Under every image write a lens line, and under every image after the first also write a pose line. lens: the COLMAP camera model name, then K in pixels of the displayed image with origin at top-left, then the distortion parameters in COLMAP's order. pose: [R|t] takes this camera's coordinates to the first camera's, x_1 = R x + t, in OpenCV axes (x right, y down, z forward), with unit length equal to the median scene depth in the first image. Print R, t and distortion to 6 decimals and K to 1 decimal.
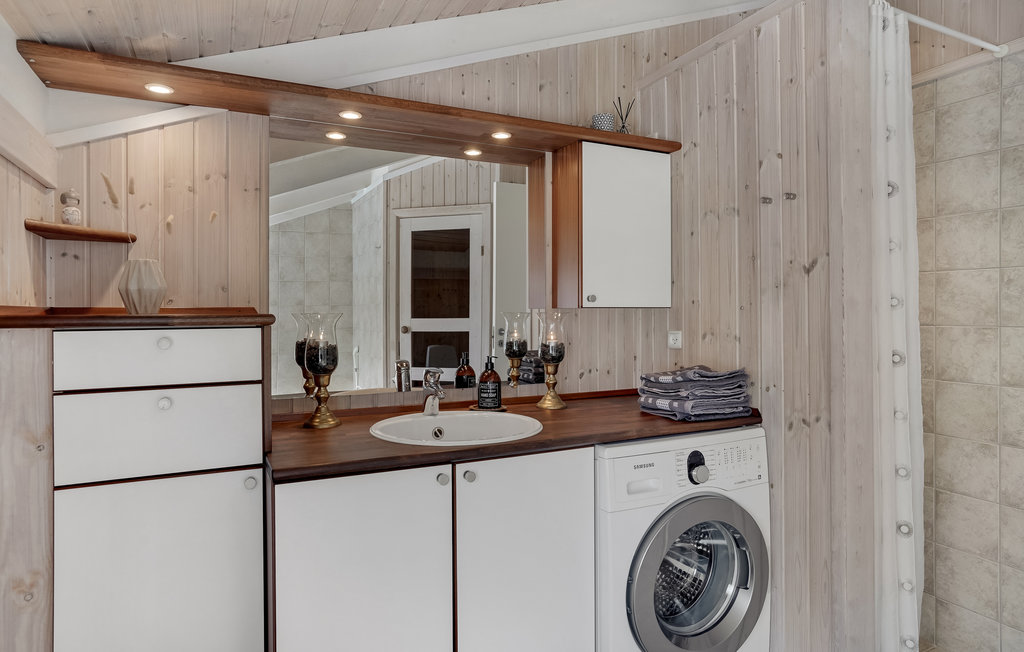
lens RADIAL K [[605.3, 0, 503.1], [0, 605.3, 308.7], [0, 0, 1]] dist [-0.044671, 0.034244]
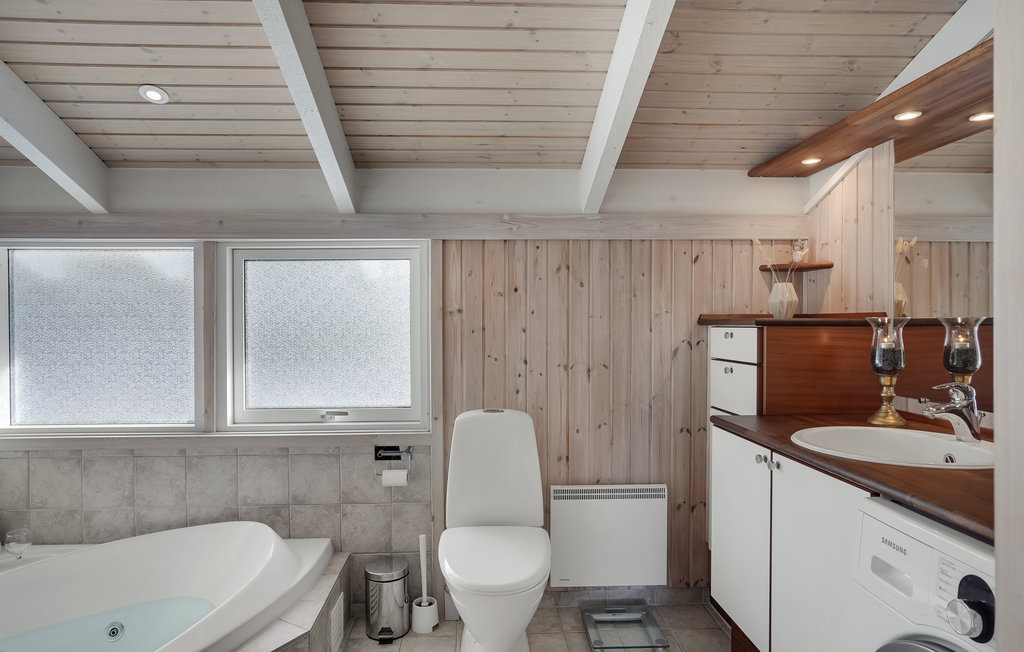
lens RADIAL K [[605.3, 0, 503.1], [0, 605.3, 308.7], [0, 0, 1]] dist [-0.044671, 0.034244]
pose [[-0.382589, -0.011159, -0.923851, 0.989571], [0.006282, 0.999873, -0.014679, 0.002895], [0.923897, -0.011419, -0.382470, 0.828912]]
